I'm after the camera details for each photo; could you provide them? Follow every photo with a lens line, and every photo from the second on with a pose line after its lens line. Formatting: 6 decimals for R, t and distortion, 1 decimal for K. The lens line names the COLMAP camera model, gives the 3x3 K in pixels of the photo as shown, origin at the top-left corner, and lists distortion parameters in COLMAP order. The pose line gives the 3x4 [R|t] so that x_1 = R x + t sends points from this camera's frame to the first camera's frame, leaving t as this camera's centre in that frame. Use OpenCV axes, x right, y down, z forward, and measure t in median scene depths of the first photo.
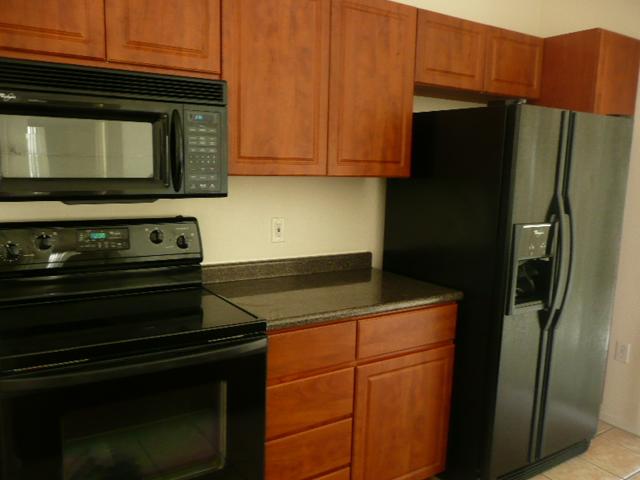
lens RADIAL K [[540.2, 0, 315.7], [0, 540.2, 245.5], [0, 0, 1]] dist [-0.017471, 0.032660]
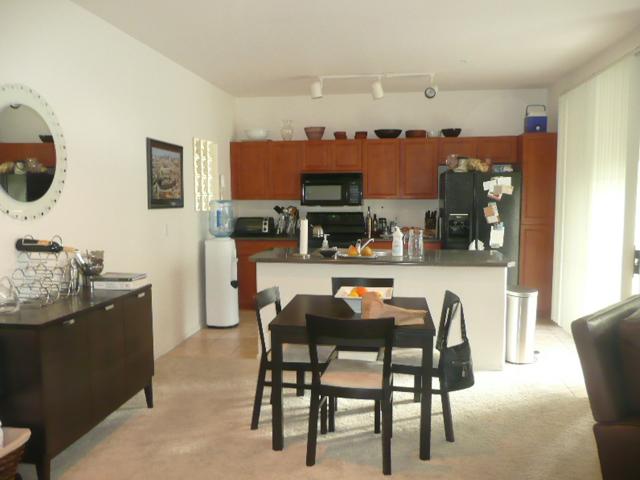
lens RADIAL K [[540.2, 0, 319.5], [0, 540.2, 240.2], [0, 0, 1]] dist [-0.017471, 0.032660]
pose [[0.755395, 0.029613, -0.654601, 1.816053], [-0.074935, 0.996329, -0.041401, 0.284767], [0.650971, 0.080327, 0.754840, -1.692680]]
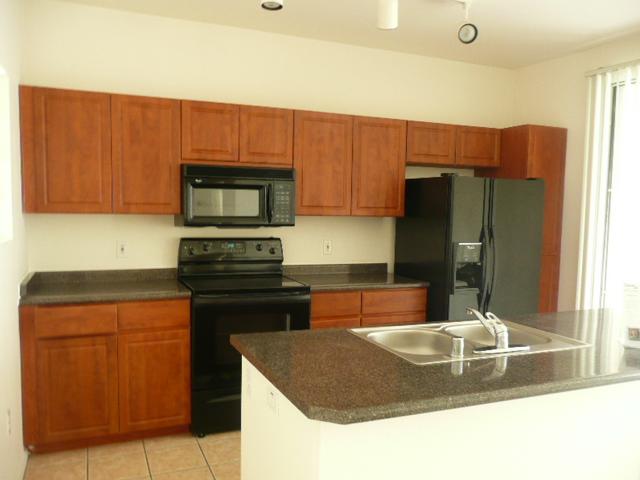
lens RADIAL K [[540.2, 0, 319.5], [0, 540.2, 244.1], [0, 0, 1]] dist [-0.017471, 0.032660]
pose [[0.984601, 0.007317, -0.174662, 0.255049], [-0.021605, 0.996557, -0.080044, 0.123829], [0.173475, 0.082585, 0.981370, -0.859972]]
